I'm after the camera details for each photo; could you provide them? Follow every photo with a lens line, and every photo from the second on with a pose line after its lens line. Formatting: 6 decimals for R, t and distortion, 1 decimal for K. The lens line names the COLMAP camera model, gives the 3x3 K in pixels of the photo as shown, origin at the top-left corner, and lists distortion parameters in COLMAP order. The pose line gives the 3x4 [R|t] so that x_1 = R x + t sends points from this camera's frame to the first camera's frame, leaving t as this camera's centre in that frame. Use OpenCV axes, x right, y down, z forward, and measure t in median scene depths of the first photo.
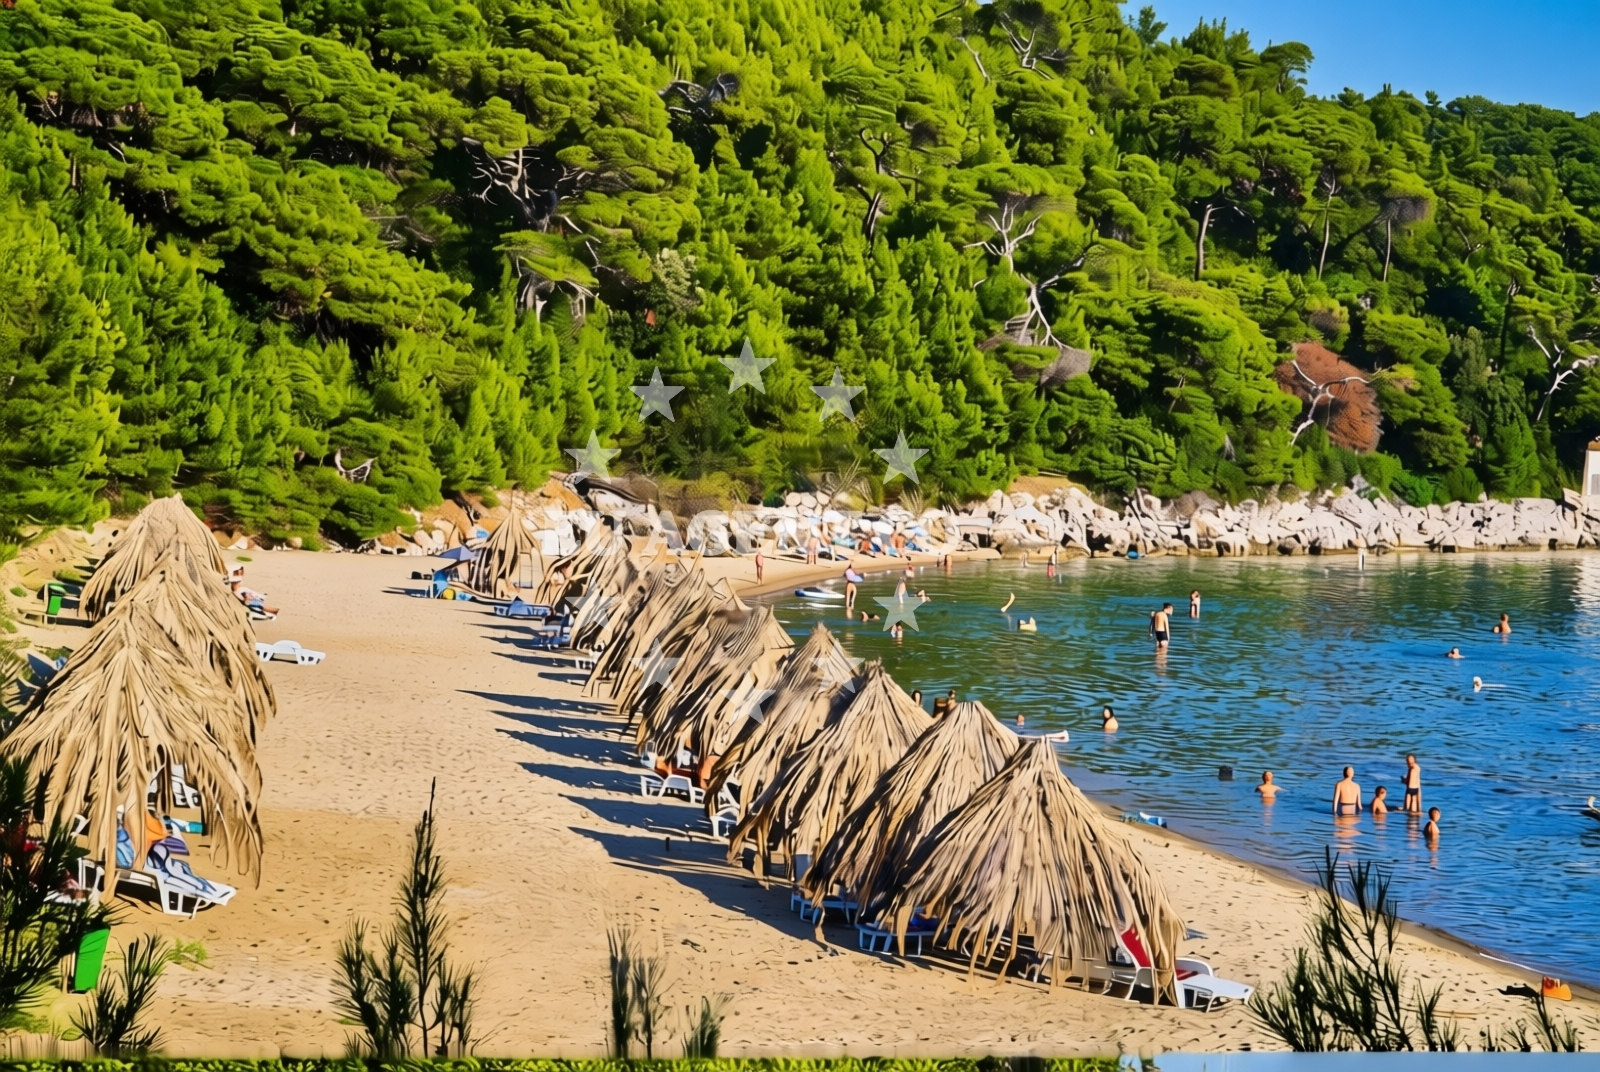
lens RADIAL K [[3919.5, 0, 890.9], [0, 3919.5, 537.8], [0, 0, 1]] dist [-0.197047, 0.000000]
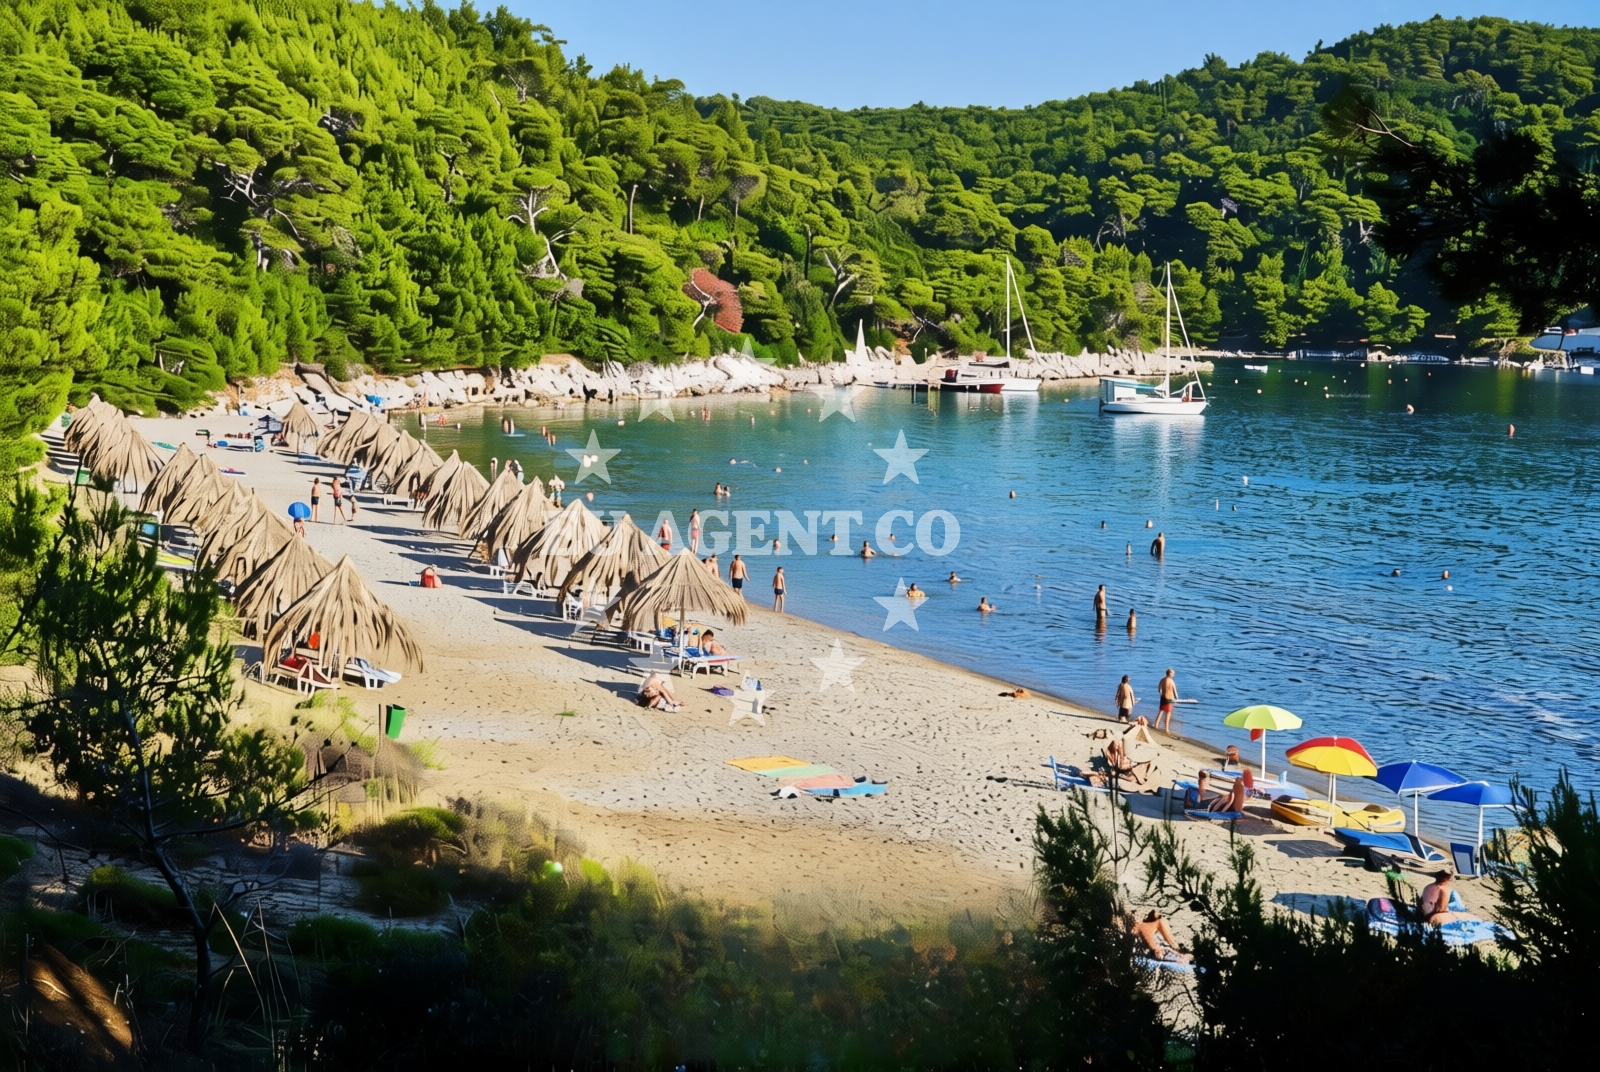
lens RADIAL K [[2635.2, 0, 907.6], [0, 2635.2, 614.7], [0, 0, 1]] dist [-0.048589, 0.000000]
pose [[0.969509, -0.039792, 0.241802, -0.102449], [0.010639, 0.992632, 0.120696, -0.042984], [-0.244823, -0.114444, 0.962790, -0.172550]]
